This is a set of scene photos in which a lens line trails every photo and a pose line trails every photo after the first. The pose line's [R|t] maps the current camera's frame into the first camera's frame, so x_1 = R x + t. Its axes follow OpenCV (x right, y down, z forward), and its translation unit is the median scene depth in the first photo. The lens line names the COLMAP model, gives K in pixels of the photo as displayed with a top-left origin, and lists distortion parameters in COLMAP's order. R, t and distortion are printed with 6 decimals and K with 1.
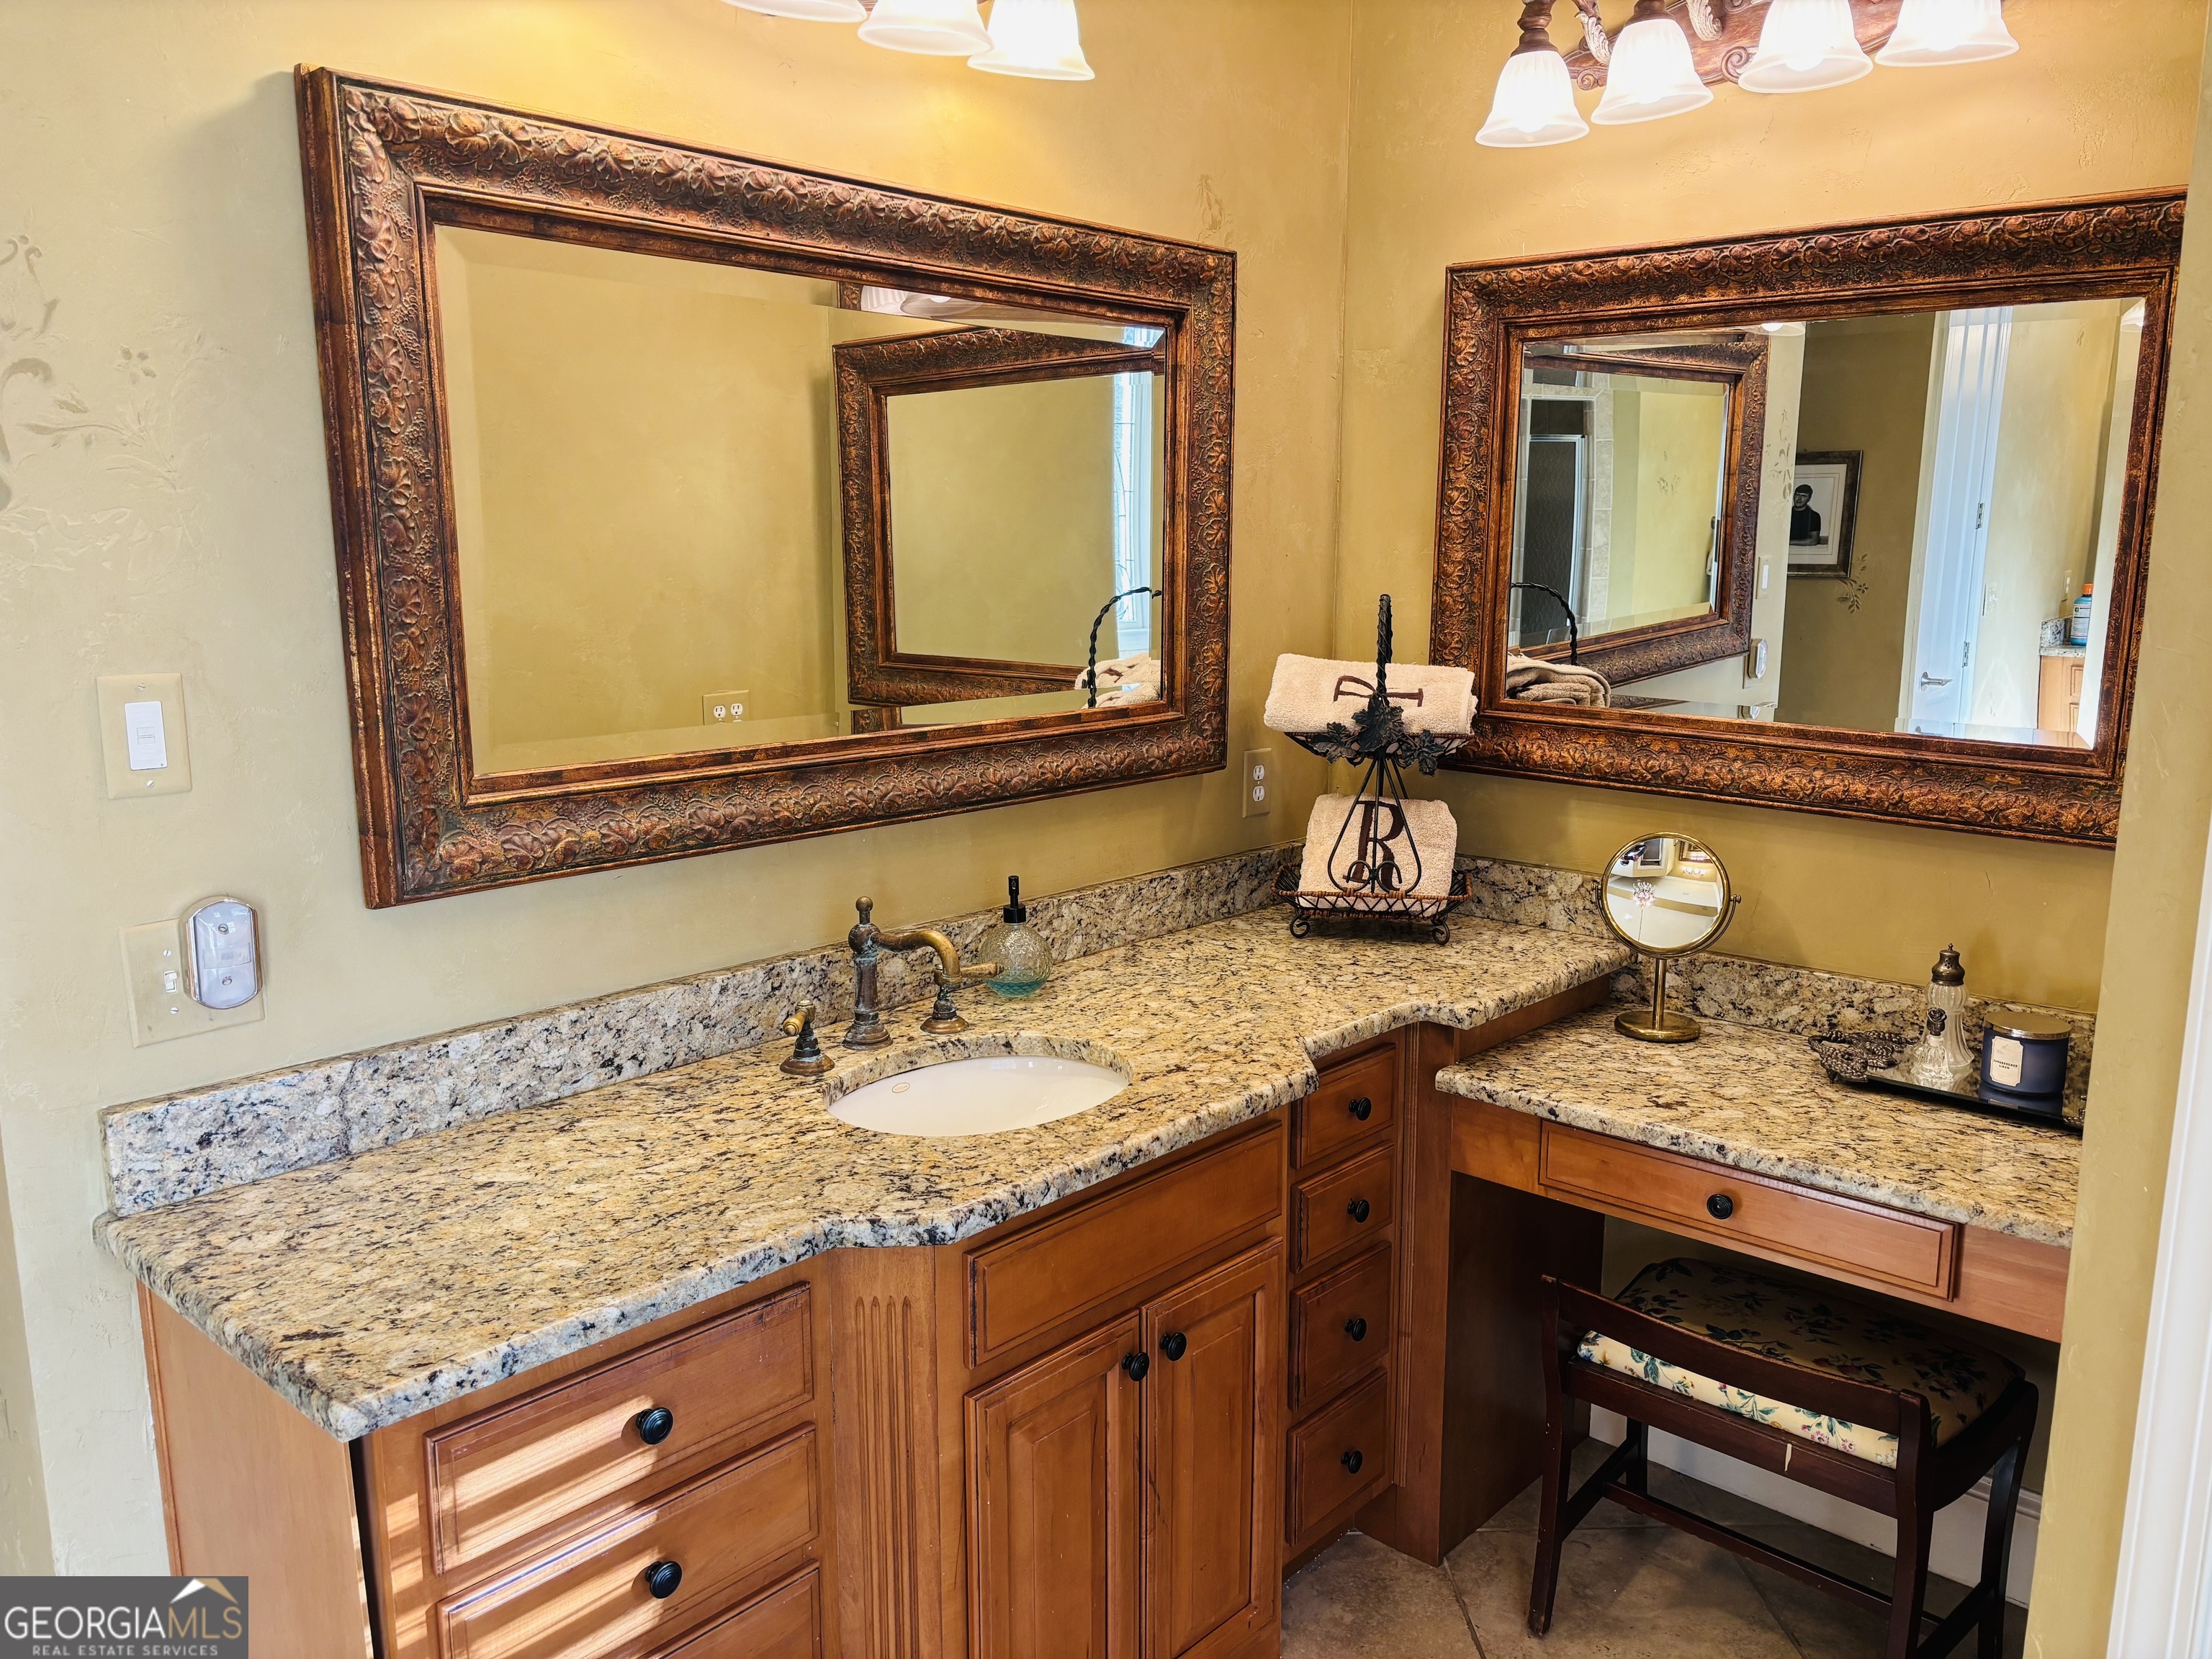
lens RADIAL K [[1669.8, 0, 1106.0], [0, 1669.8, 829.5], [0, 0, 1]] dist [0.065858, -0.100747]
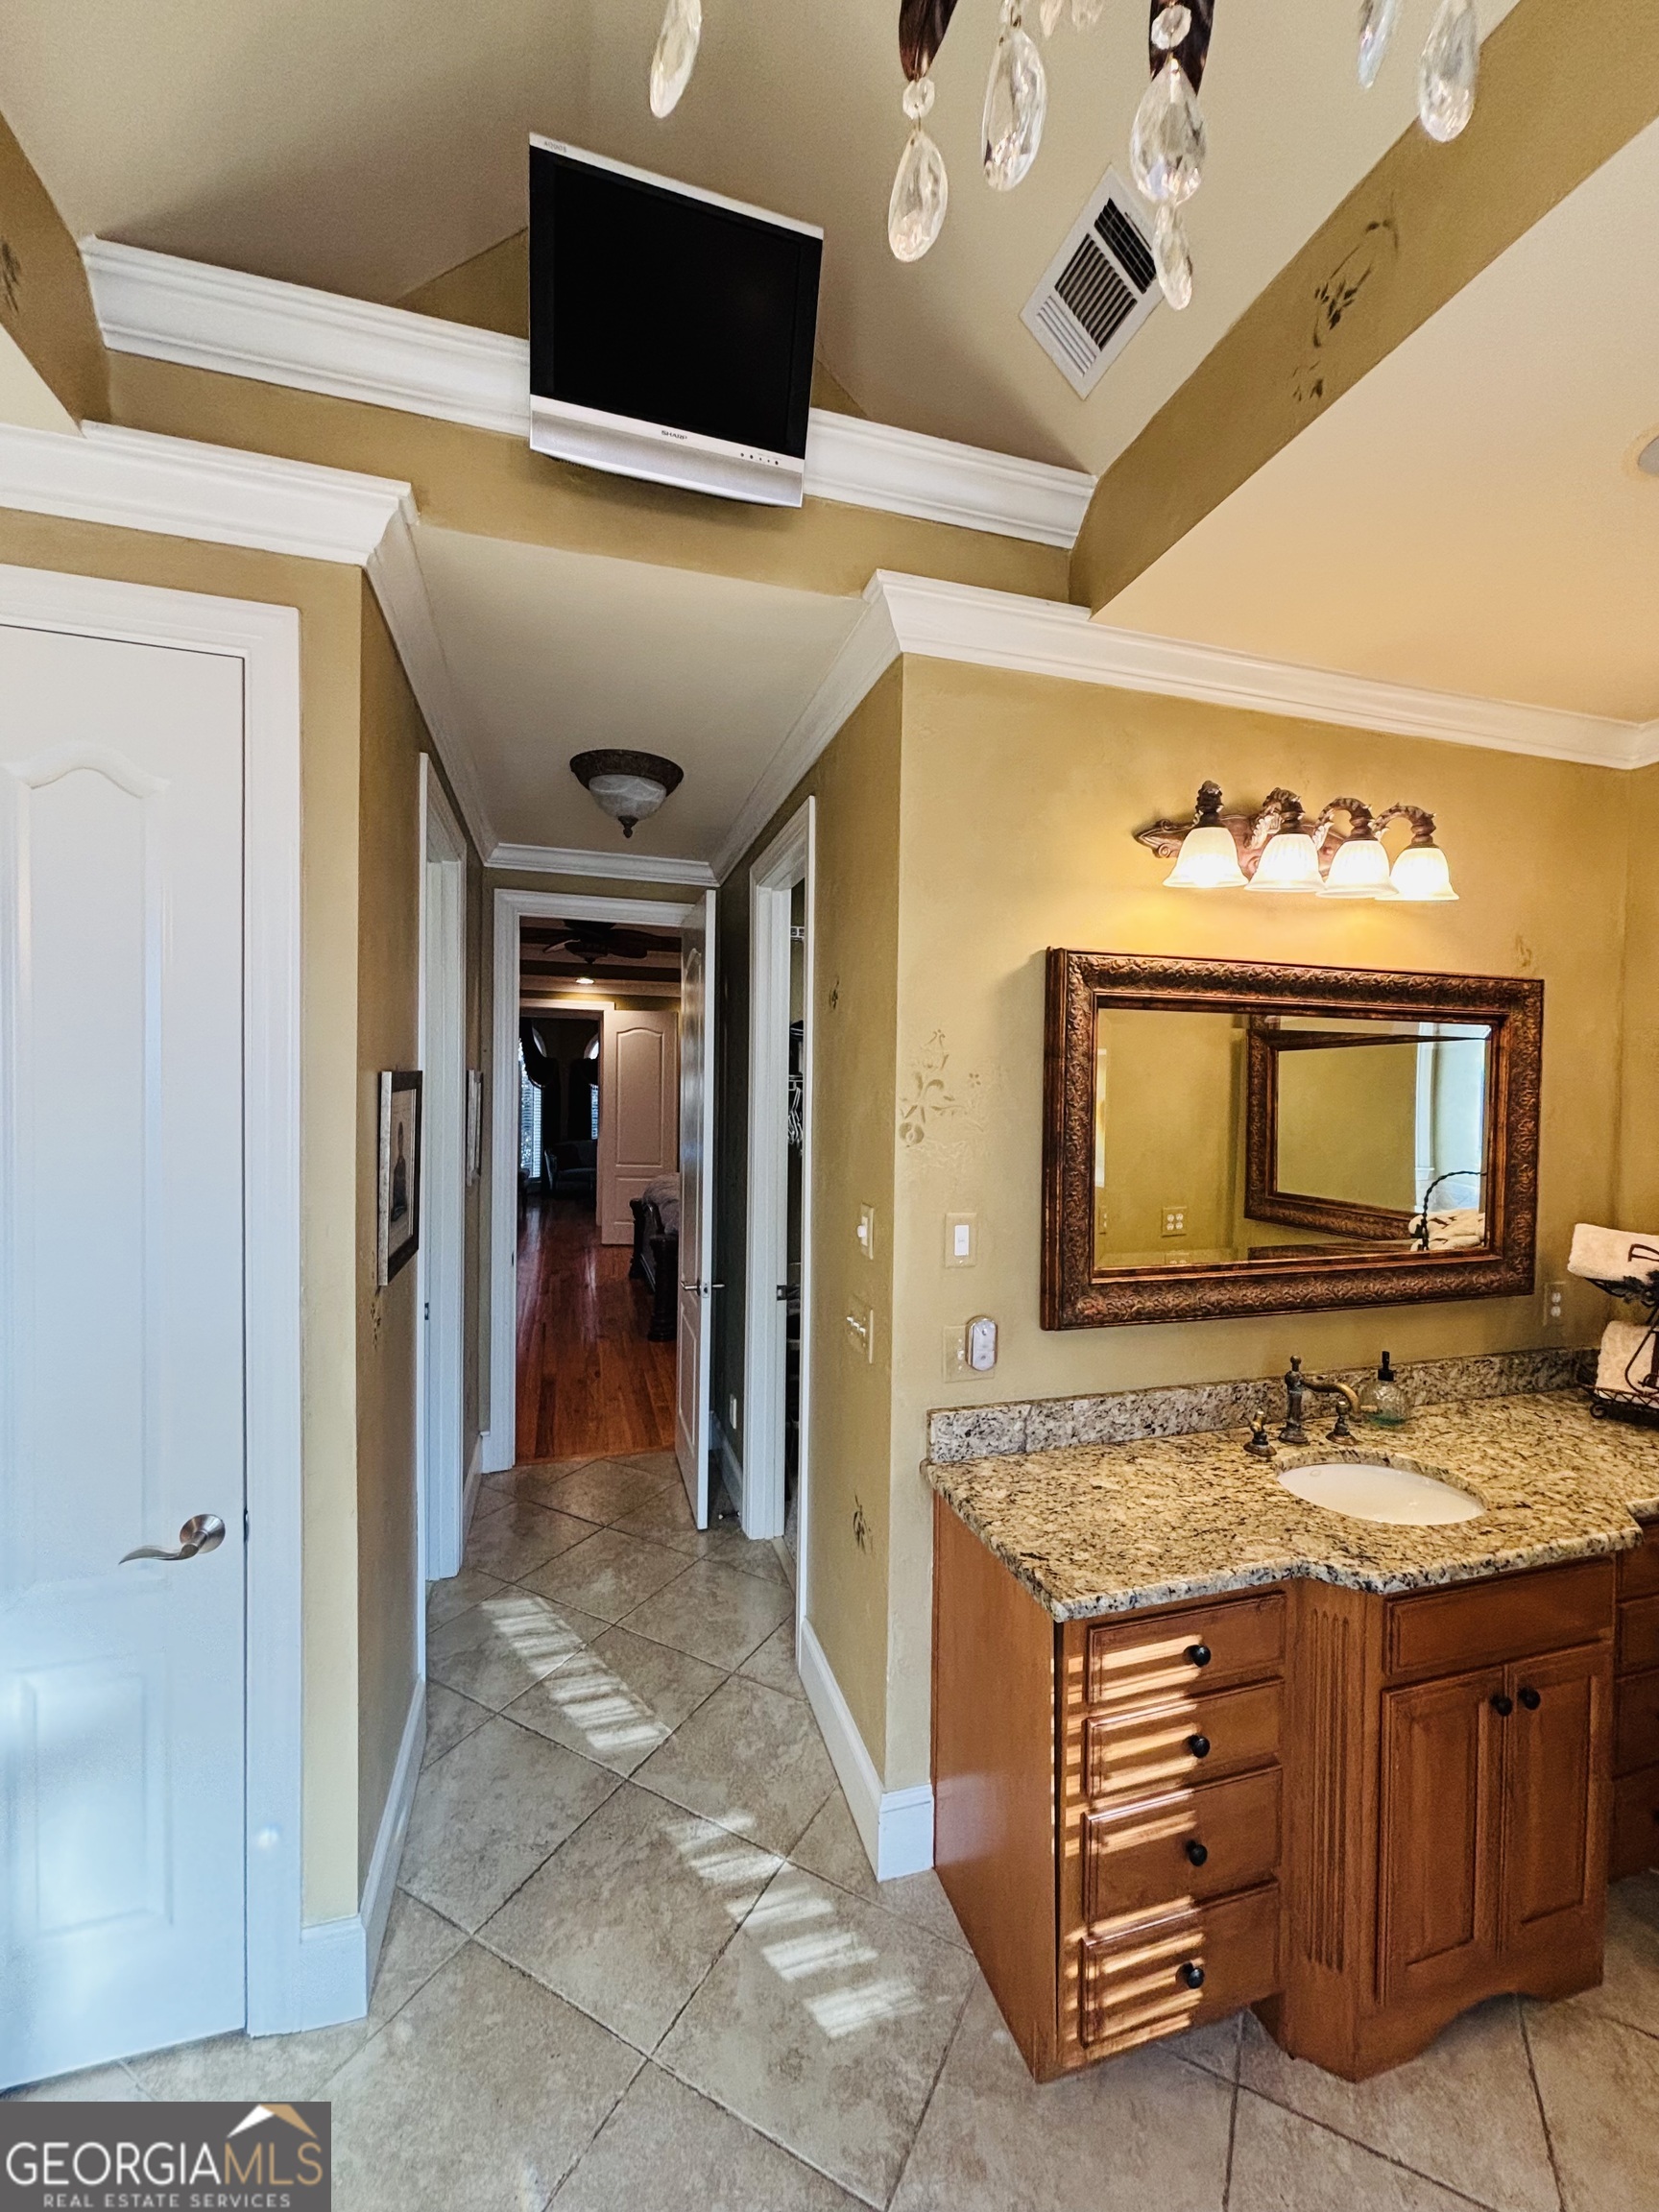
lens RADIAL K [[891.9, 0, 830.4], [0, 891.9, 1098.9], [0, 0, 1]] dist [-0.000145, -0.000023]
pose [[0.855241, 0.018622, -0.517896, -0.090258], [-0.104836, 0.984909, -0.137708, -0.049182], [0.507516, 0.172068, 0.844287, -0.094393]]
